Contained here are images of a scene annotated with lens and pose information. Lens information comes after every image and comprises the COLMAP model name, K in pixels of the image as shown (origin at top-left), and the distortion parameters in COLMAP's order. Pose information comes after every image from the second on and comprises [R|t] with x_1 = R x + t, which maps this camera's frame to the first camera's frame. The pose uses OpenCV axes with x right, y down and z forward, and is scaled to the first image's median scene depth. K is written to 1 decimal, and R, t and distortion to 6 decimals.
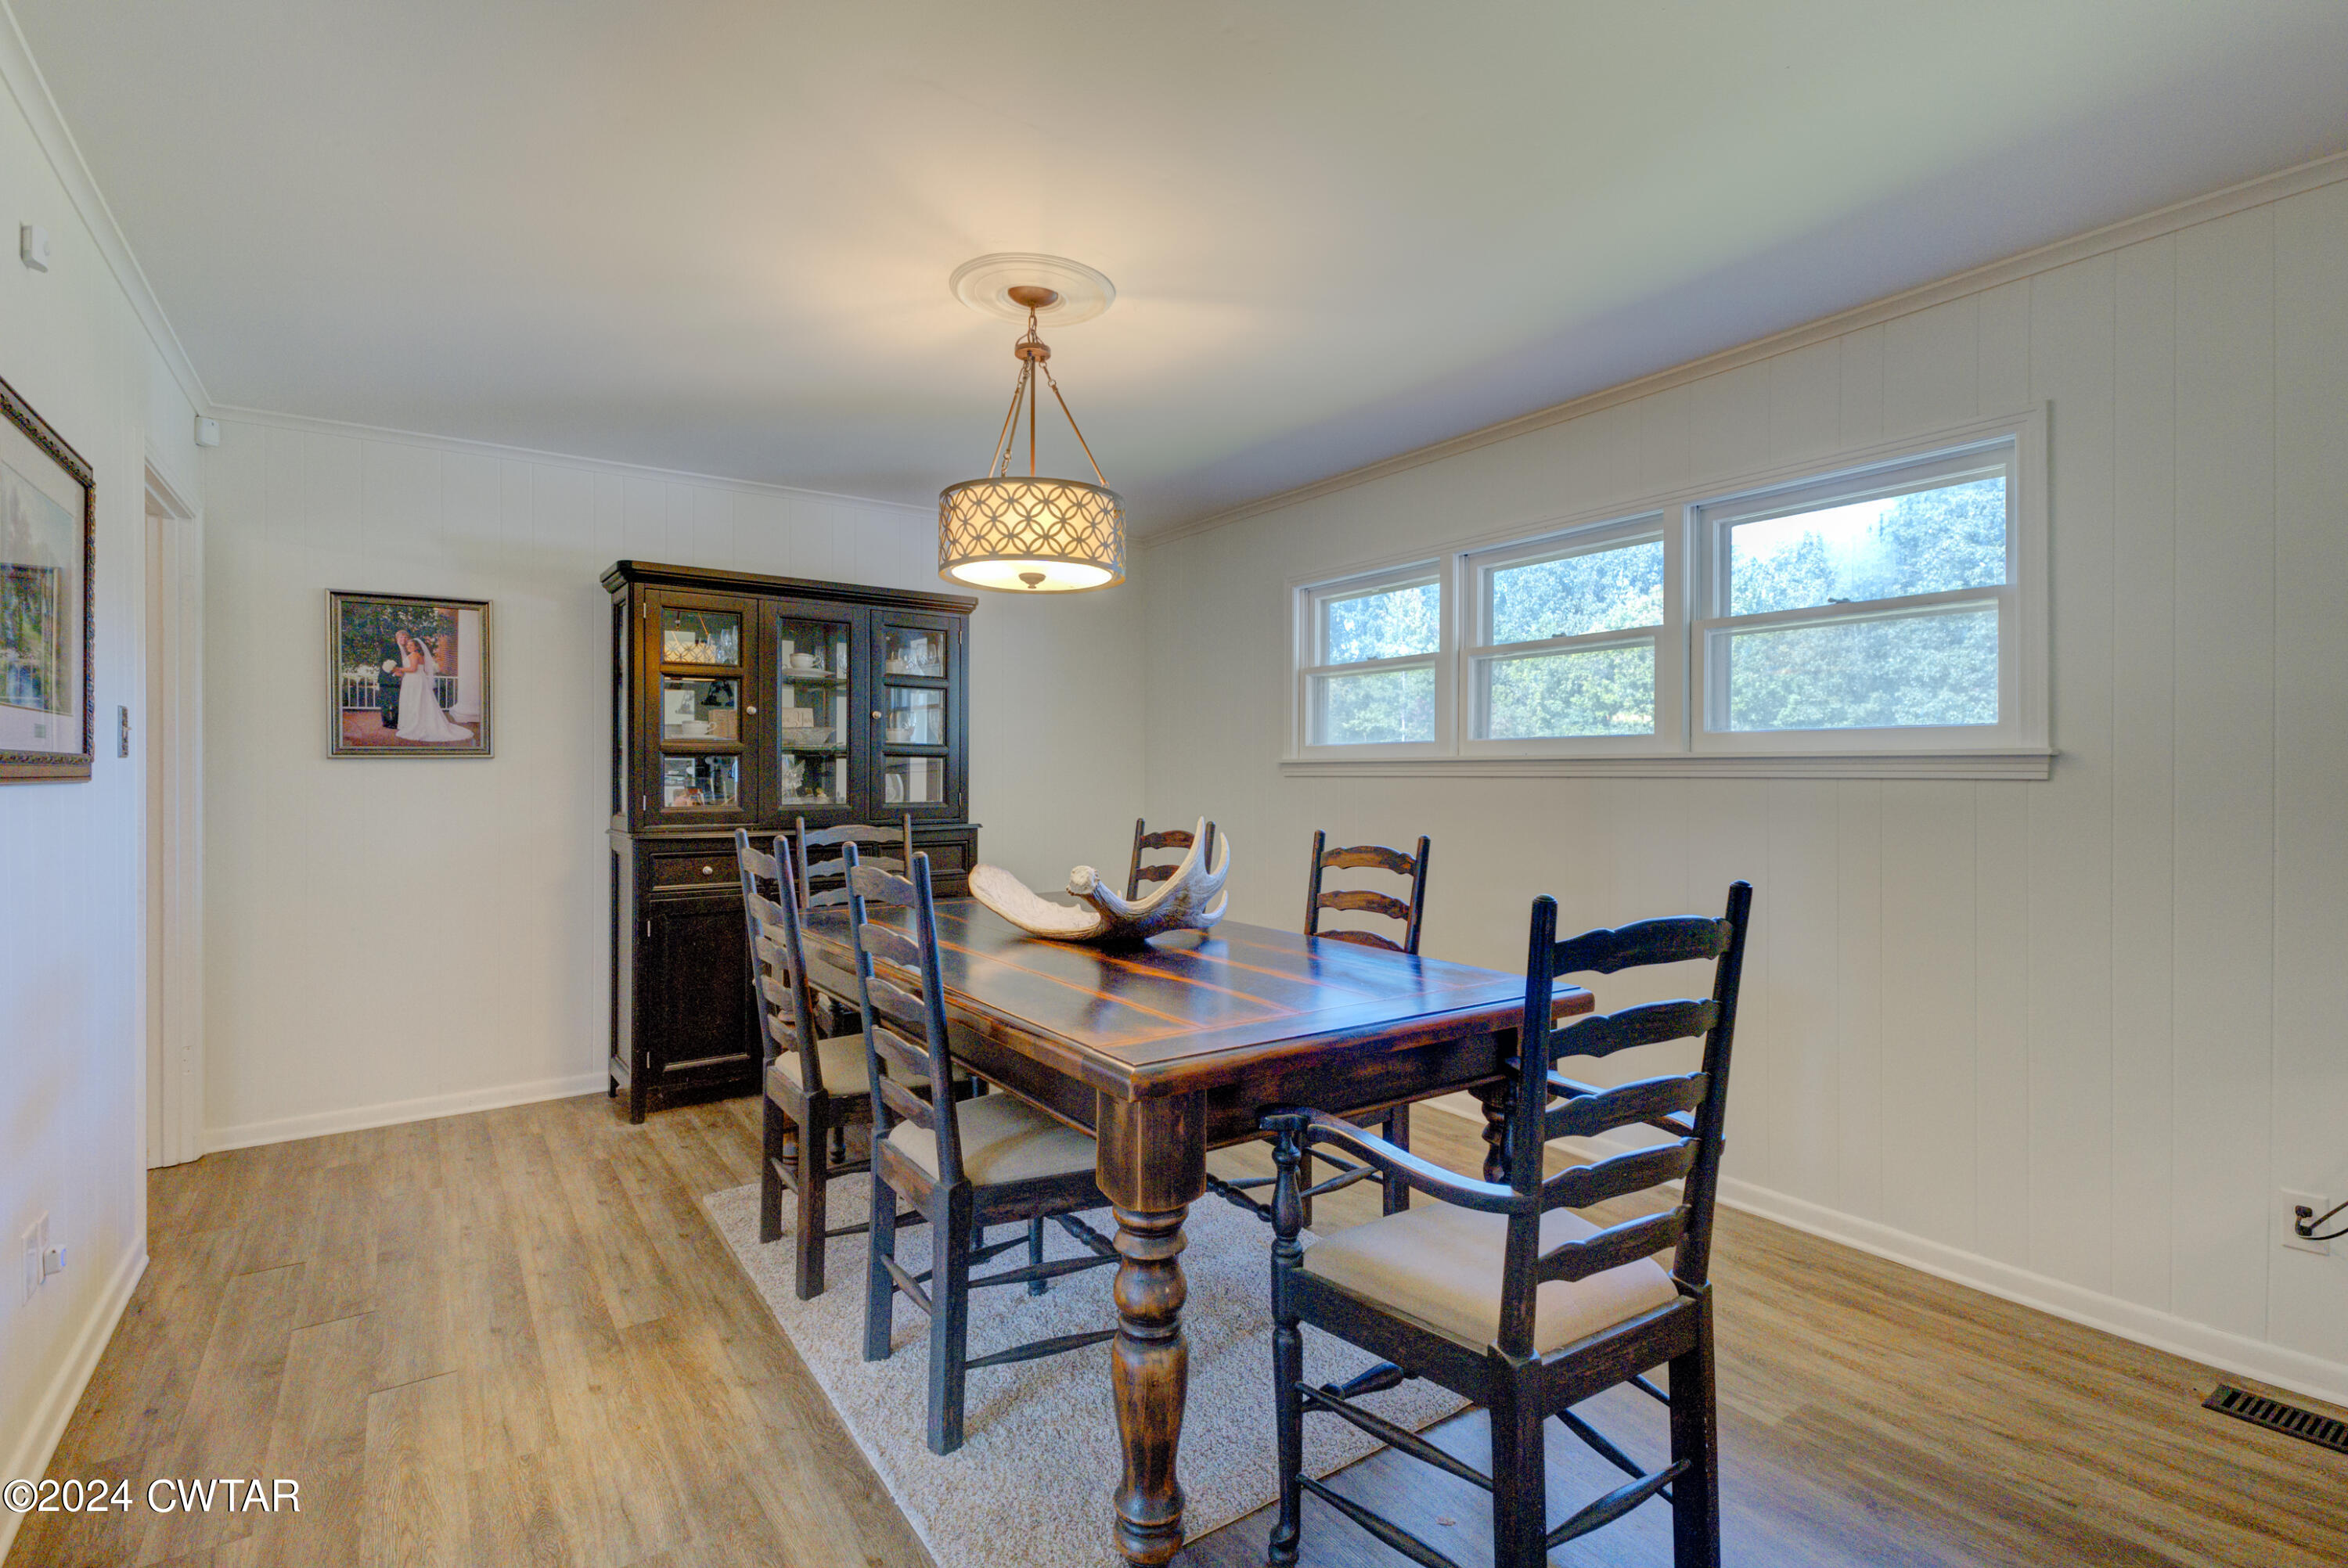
lens RADIAL K [[1122.3, 0, 1169.5], [0, 1122.3, 781.7], [0, 0, 1]] dist [0.001778, 0.000131]
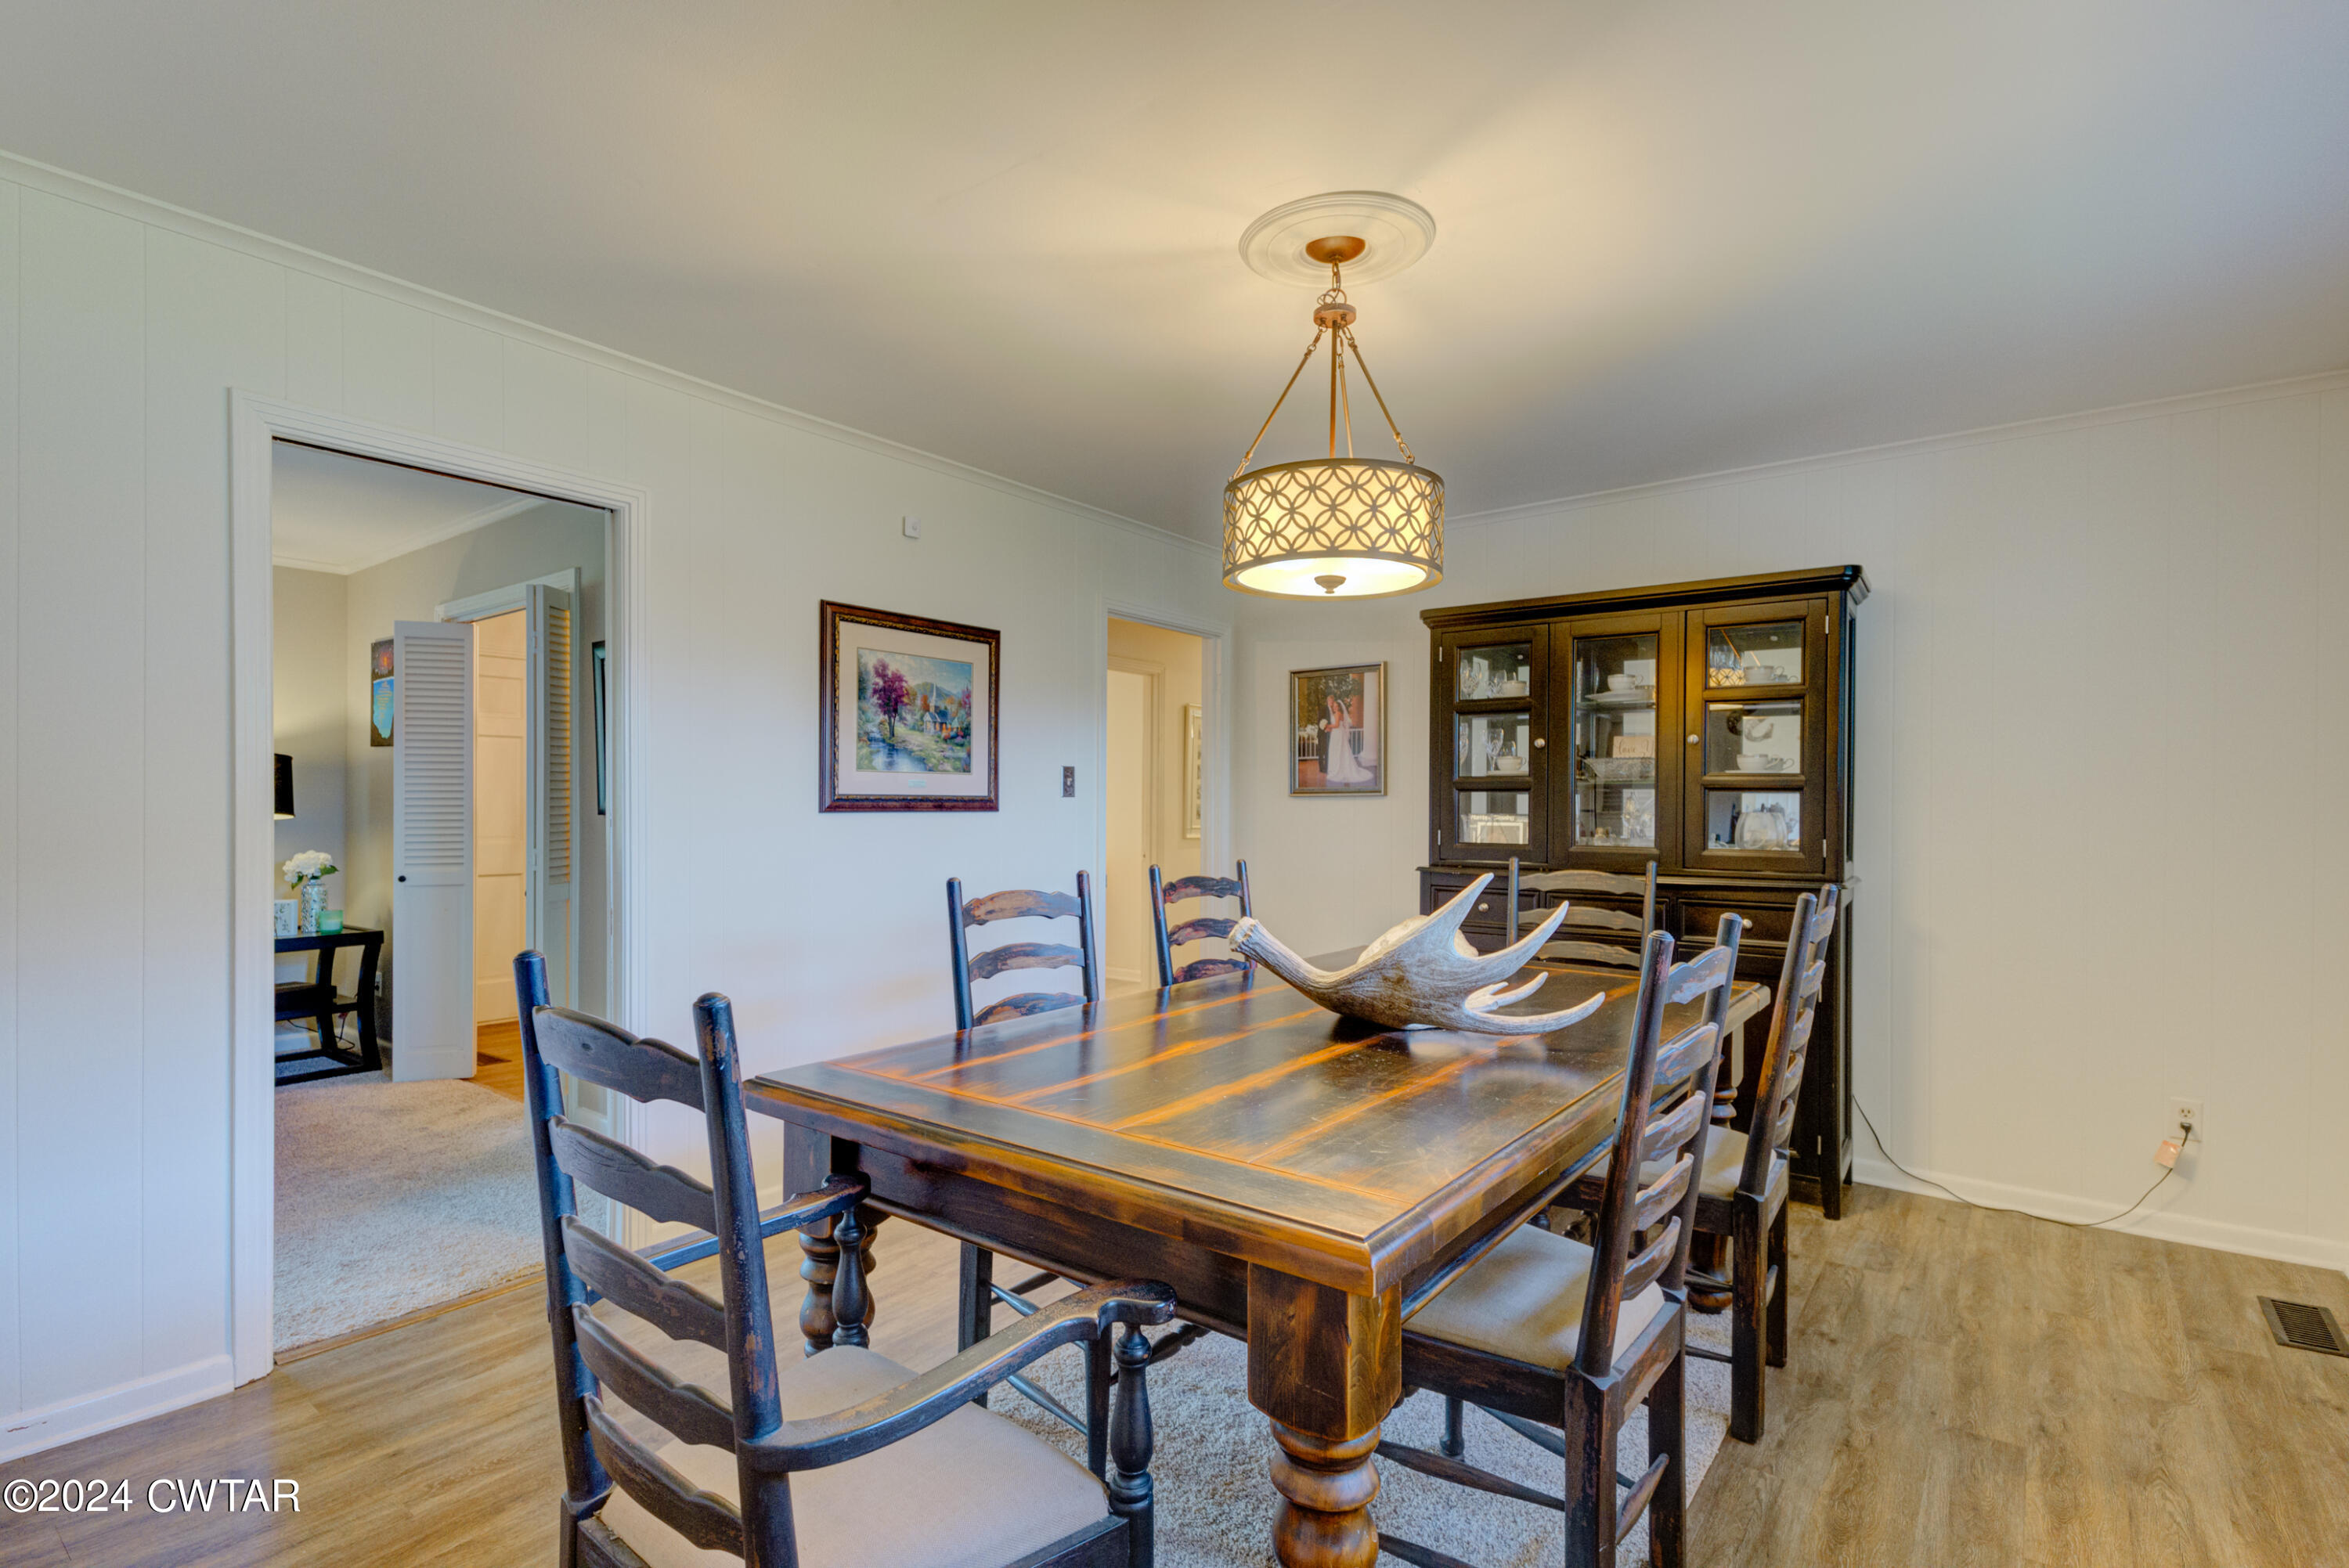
lens RADIAL K [[1122.9, 0, 1170.0], [0, 1122.9, 781.7], [0, 0, 1]] dist [0.001778, 0.000131]
pose [[0.311480, -0.019339, -0.950056, 0.463398], [-0.015773, 0.999550, -0.025518, -0.002426], [0.950122, 0.022934, 0.311035, 0.444293]]
